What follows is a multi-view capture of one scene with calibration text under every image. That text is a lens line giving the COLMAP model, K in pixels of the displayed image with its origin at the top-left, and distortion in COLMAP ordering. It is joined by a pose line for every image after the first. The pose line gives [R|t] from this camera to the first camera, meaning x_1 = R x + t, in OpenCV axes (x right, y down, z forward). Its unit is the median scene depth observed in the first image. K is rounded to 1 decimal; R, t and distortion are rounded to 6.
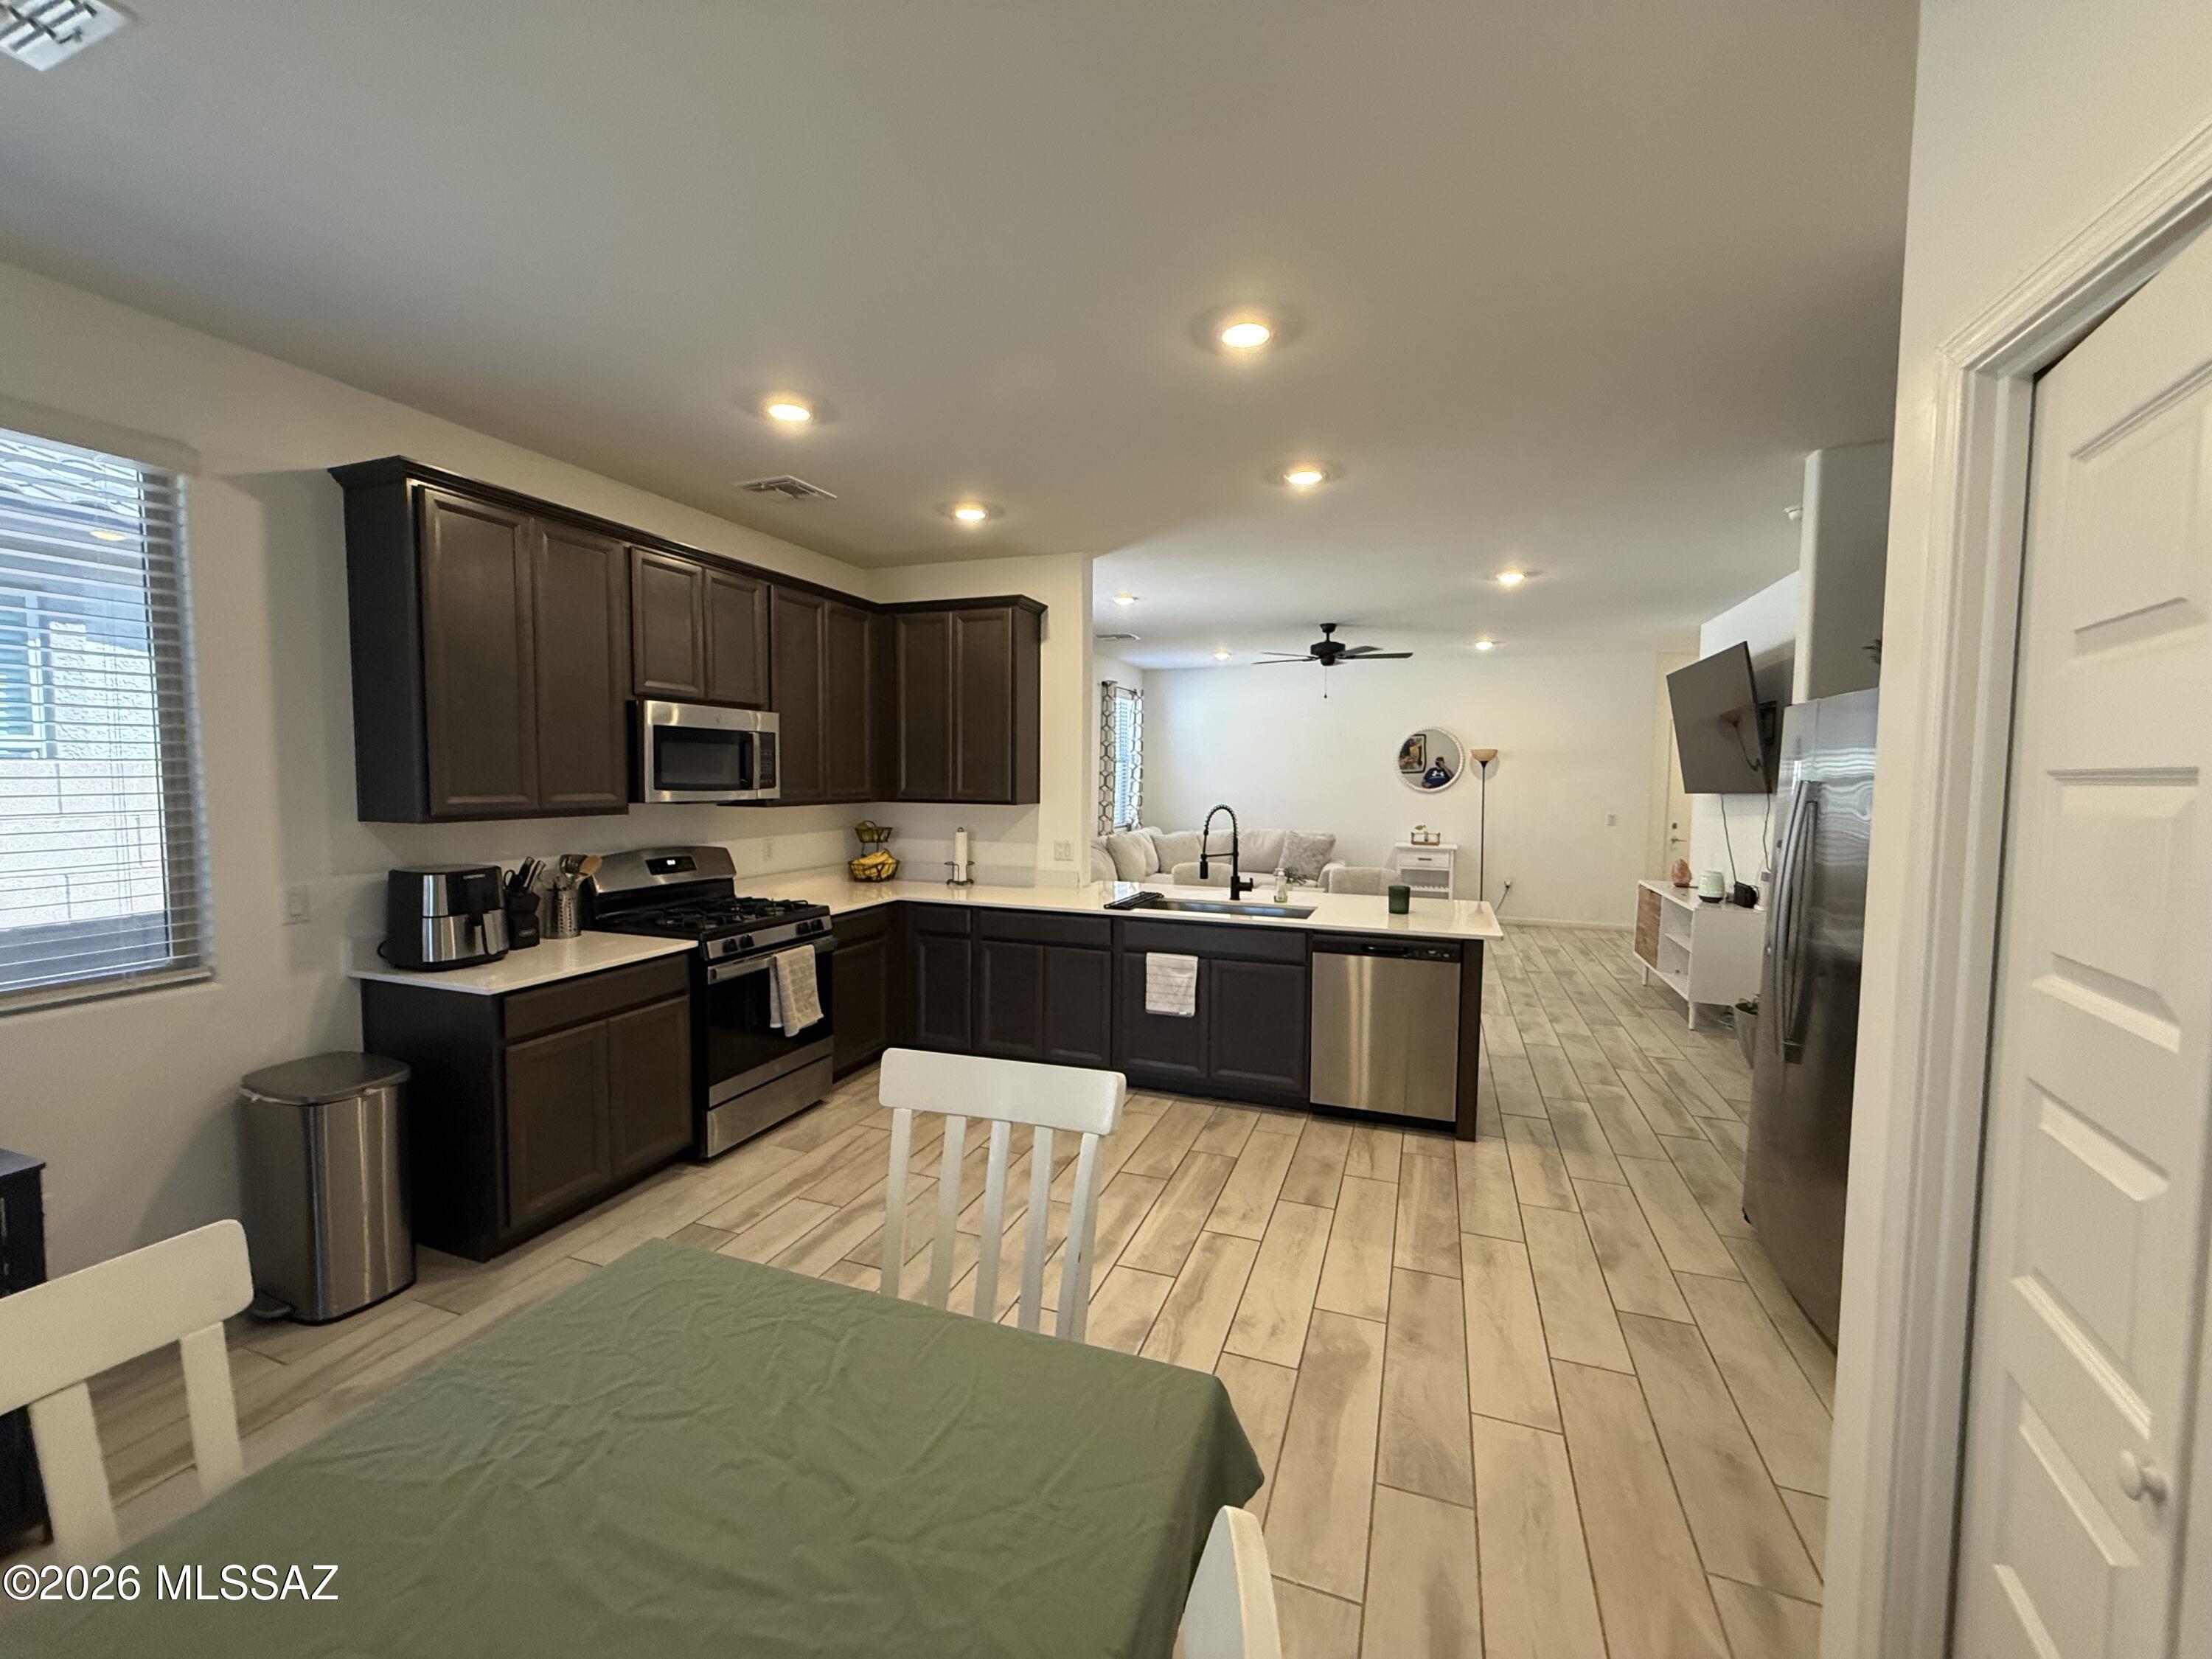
lens RADIAL K [[881.8, 0, 1108.3], [0, 881.8, 824.8], [0, 0, 1]] dist [-0.000400, -0.000123]
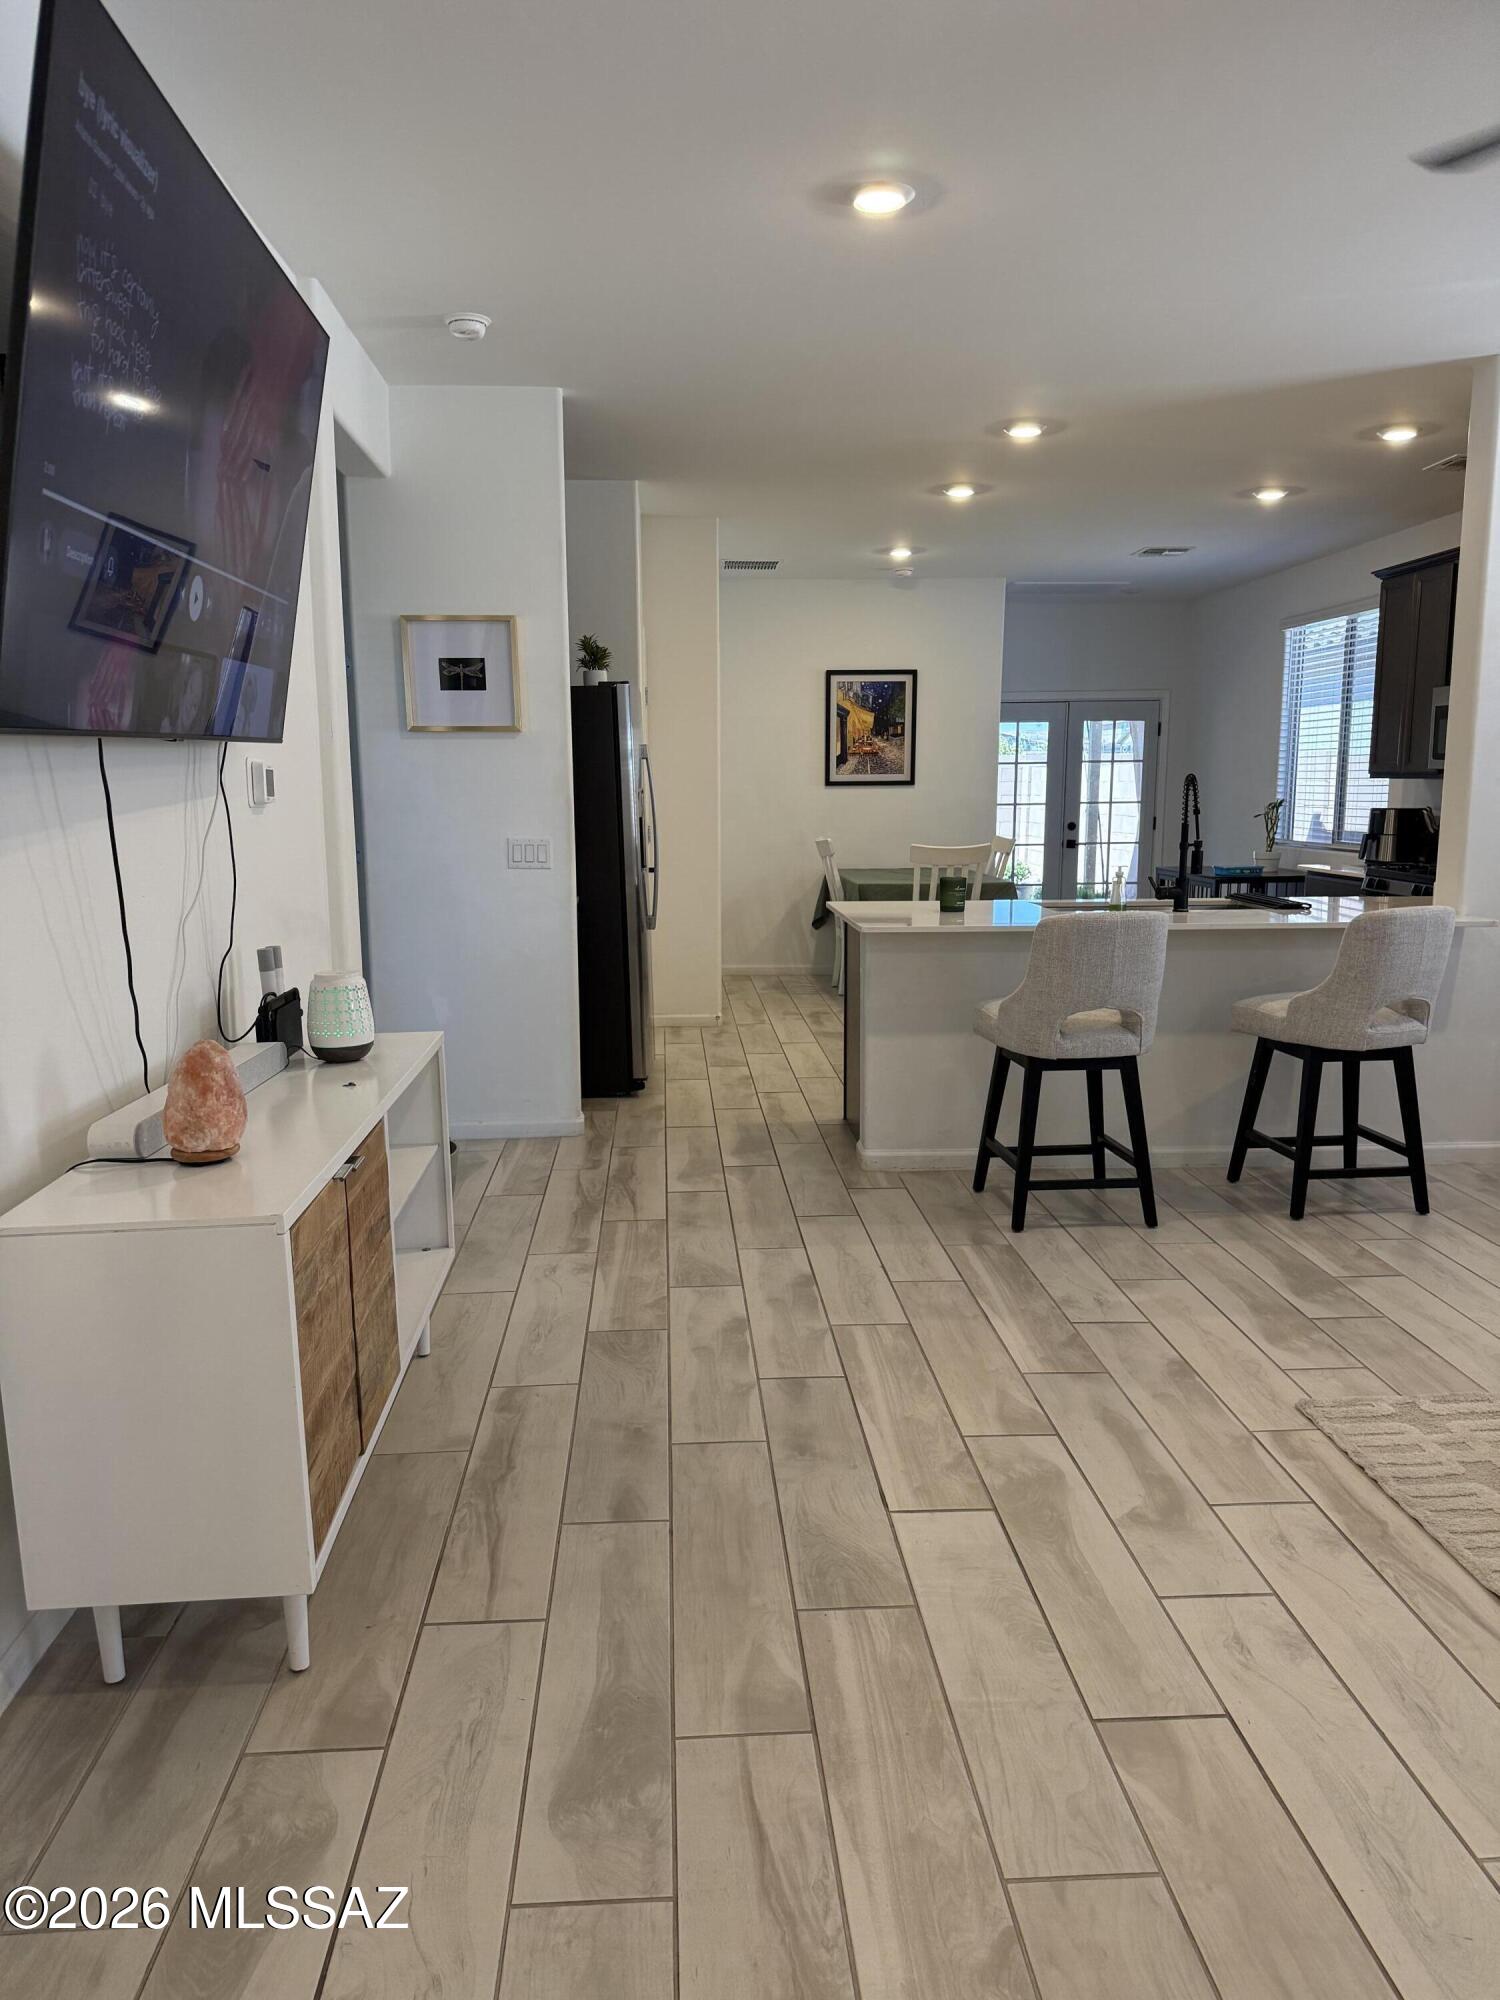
lens RADIAL K [[1403.5, 0, 713.4], [0, 1403.5, 1011.7], [0, 0, 1]] dist [0.032164, -0.048544]
pose [[-0.924949, 0.043425, -0.377603, 1.128645], [-0.042006, 0.975688, 0.215100, -0.089136], [0.377764, 0.214818, -0.900637, 2.313356]]
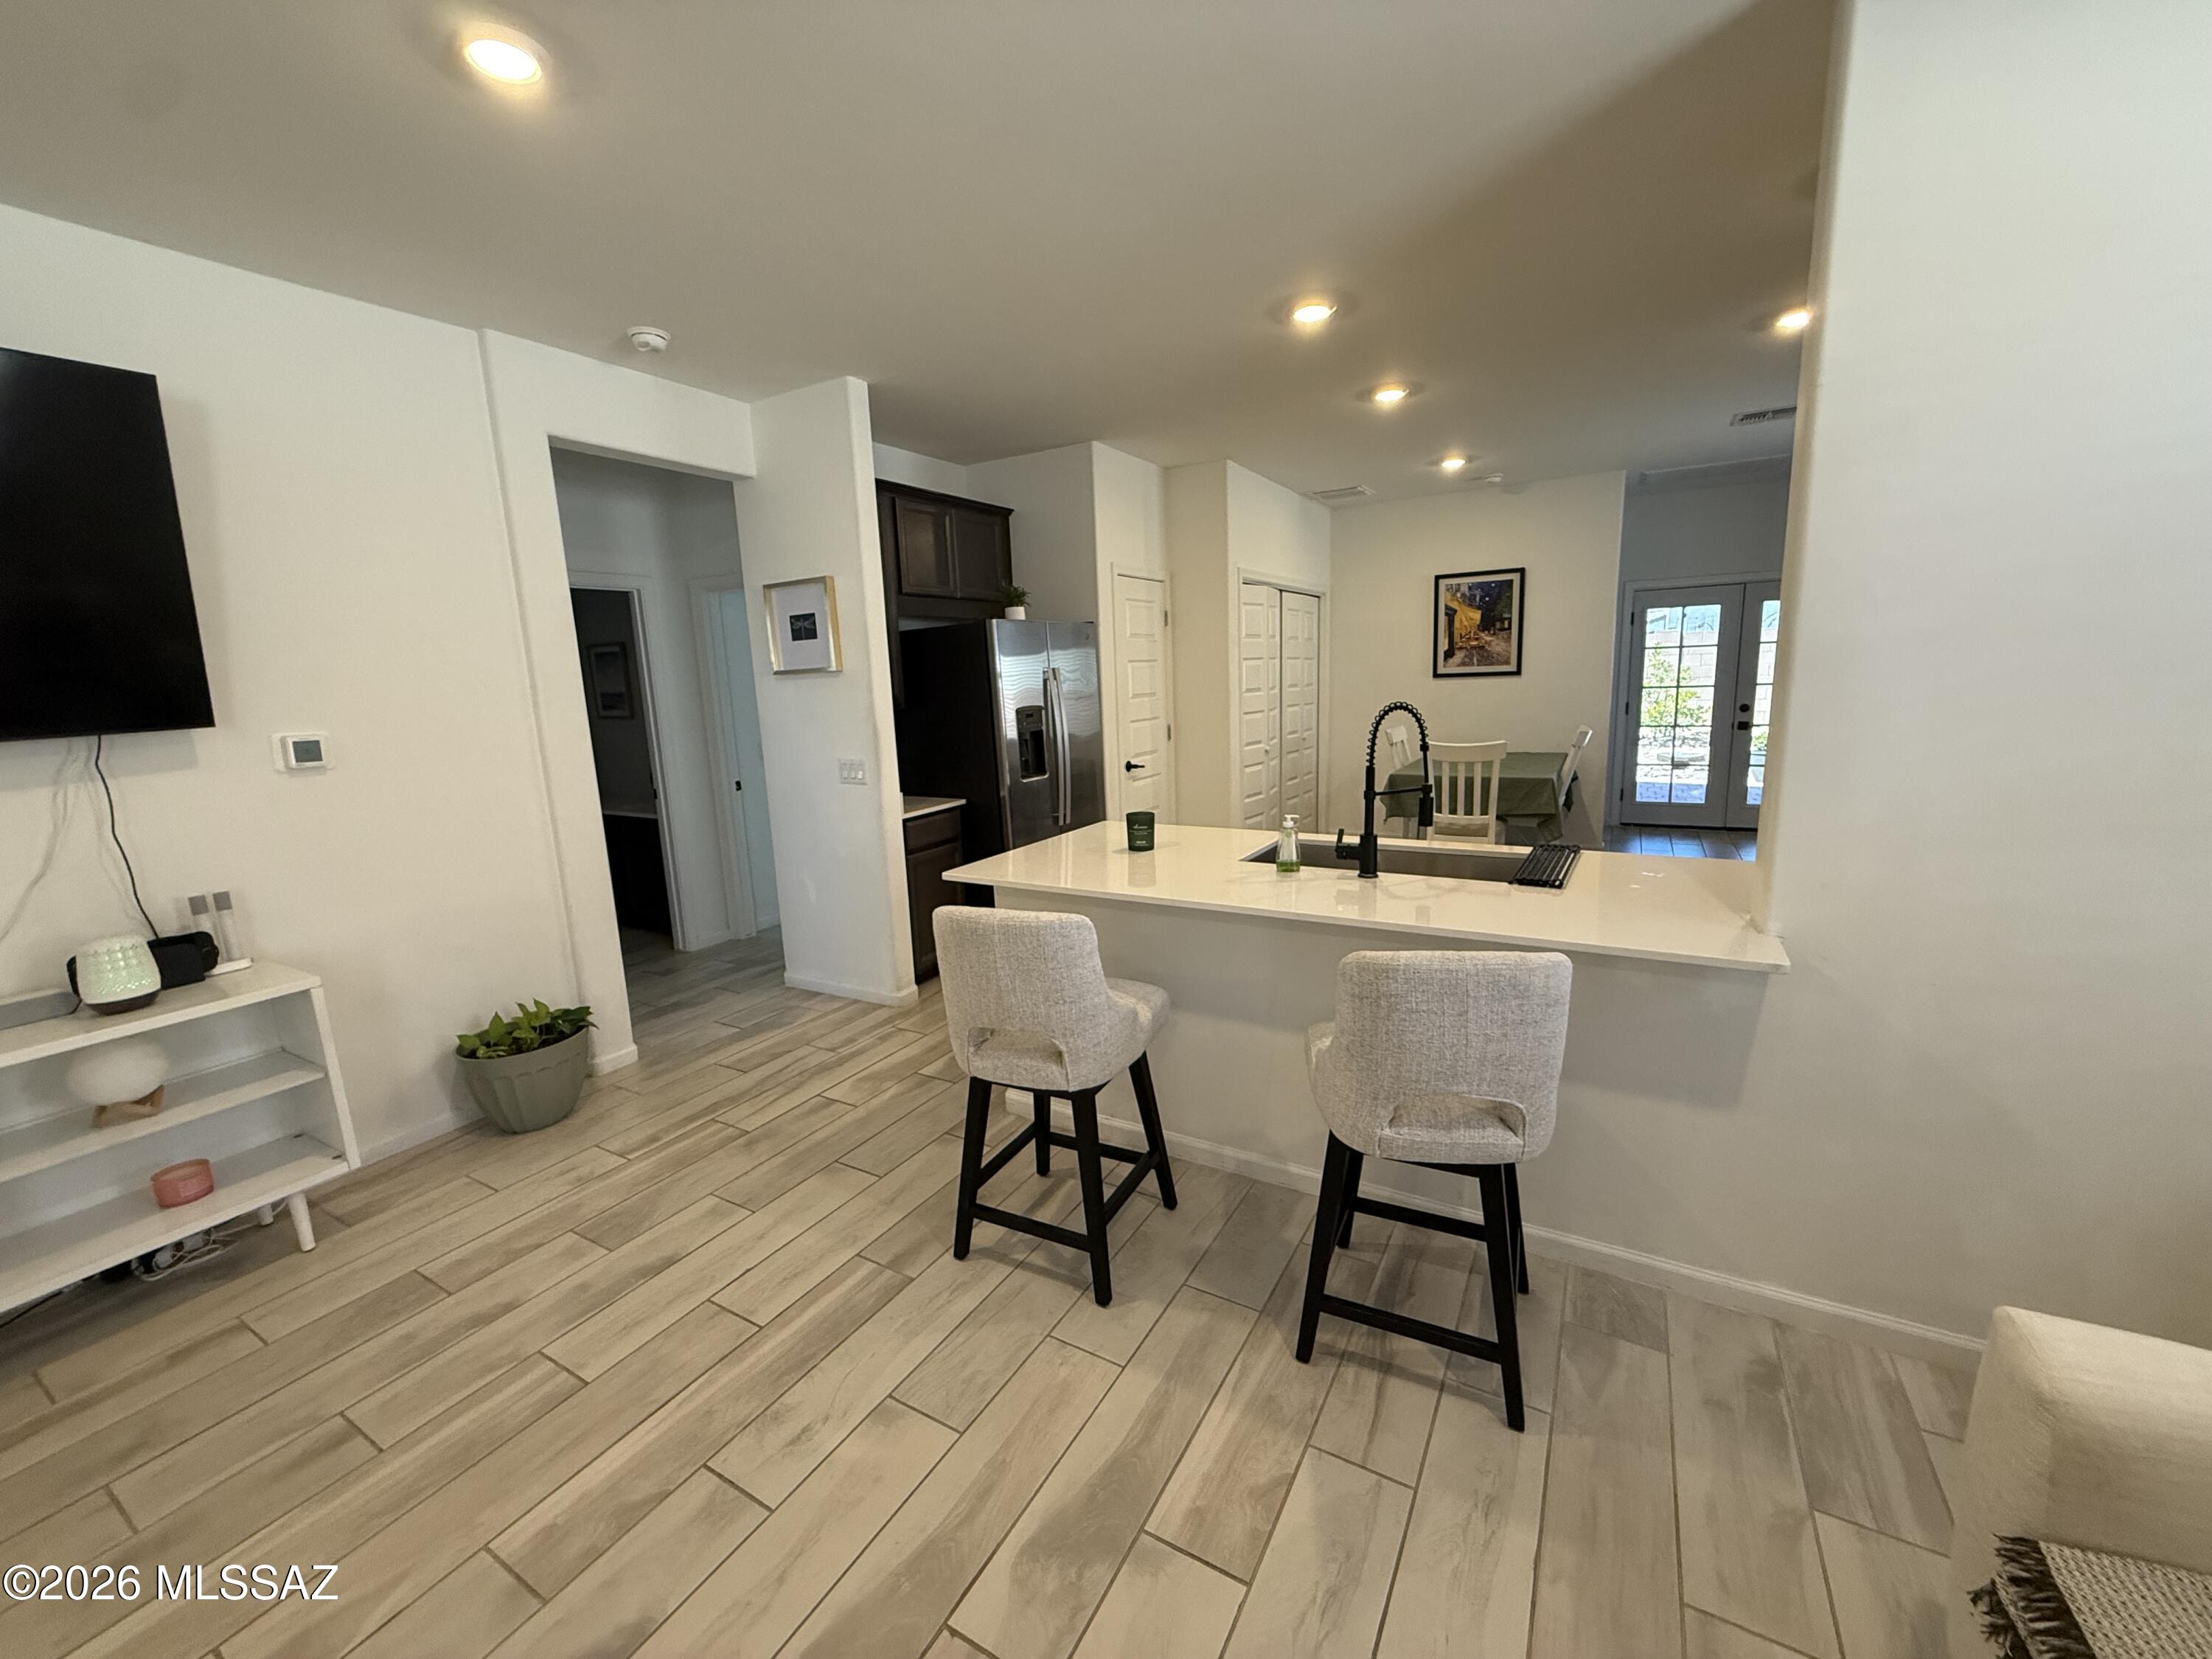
lens RADIAL K [[881.8, 0, 1105.0], [0, 881.8, 818.4], [0, 0, 1]] dist [-0.000400, -0.000123]
pose [[-0.981925, -0.014359, 0.188727, 0.241663], [0.031763, 0.970476, 0.239098, -0.124545], [-0.186588, 0.240771, -0.952478, 1.902317]]
